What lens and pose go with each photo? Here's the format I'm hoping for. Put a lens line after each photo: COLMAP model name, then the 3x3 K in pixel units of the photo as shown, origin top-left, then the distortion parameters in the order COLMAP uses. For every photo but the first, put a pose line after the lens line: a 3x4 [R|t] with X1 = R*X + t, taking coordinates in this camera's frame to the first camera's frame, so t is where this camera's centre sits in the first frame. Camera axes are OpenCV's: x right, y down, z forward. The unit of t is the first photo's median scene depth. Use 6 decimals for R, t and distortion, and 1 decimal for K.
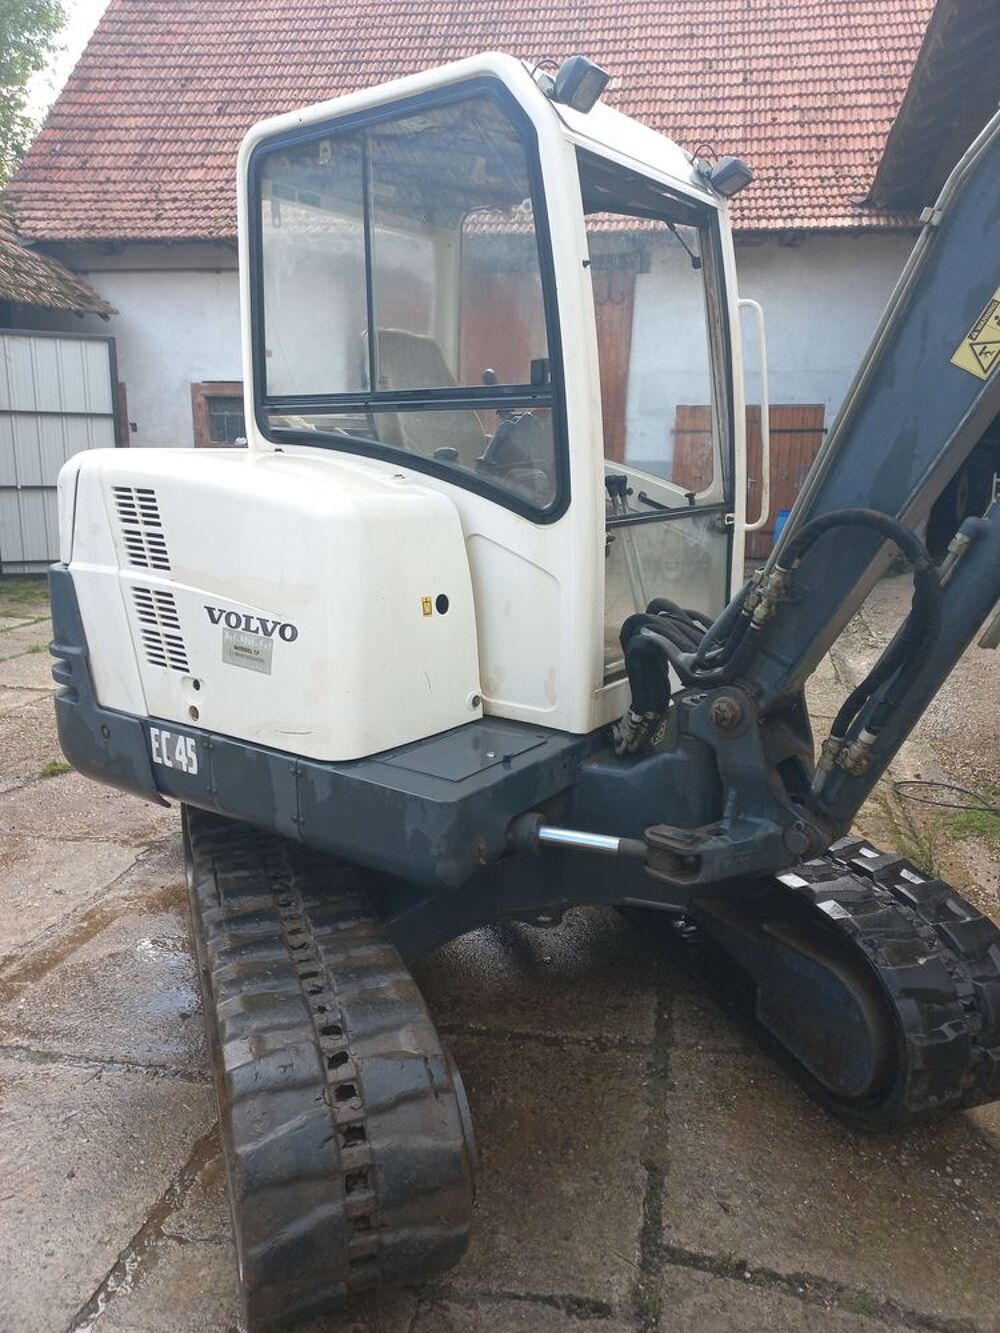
lens RADIAL K [[953.7, 0, 500.0], [0, 953.7, 649.1], [0, 0, 1]] dist [0.031367, 0.003387]
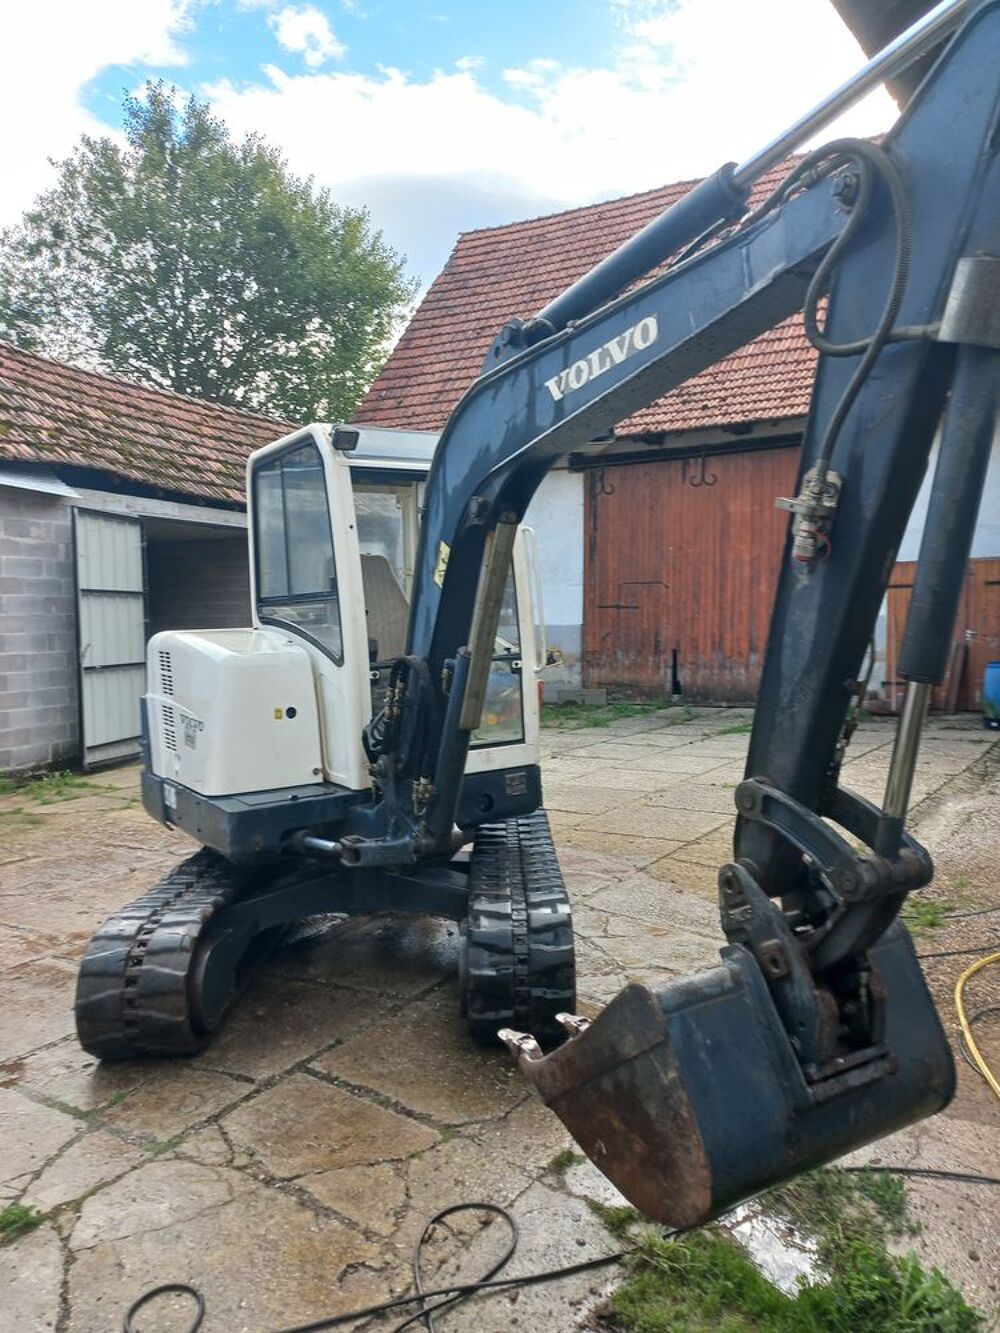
lens RADIAL K [[967.2, 0, 500.0], [0, 967.2, 666.5], [0, 0, 1]] dist [0.044519, 0.004393]
pose [[0.934616, -0.011787, -0.355463, 0.806391], [-0.042005, 0.988797, -0.143234, 0.093090], [0.353169, 0.148800, 0.923651, -0.450105]]
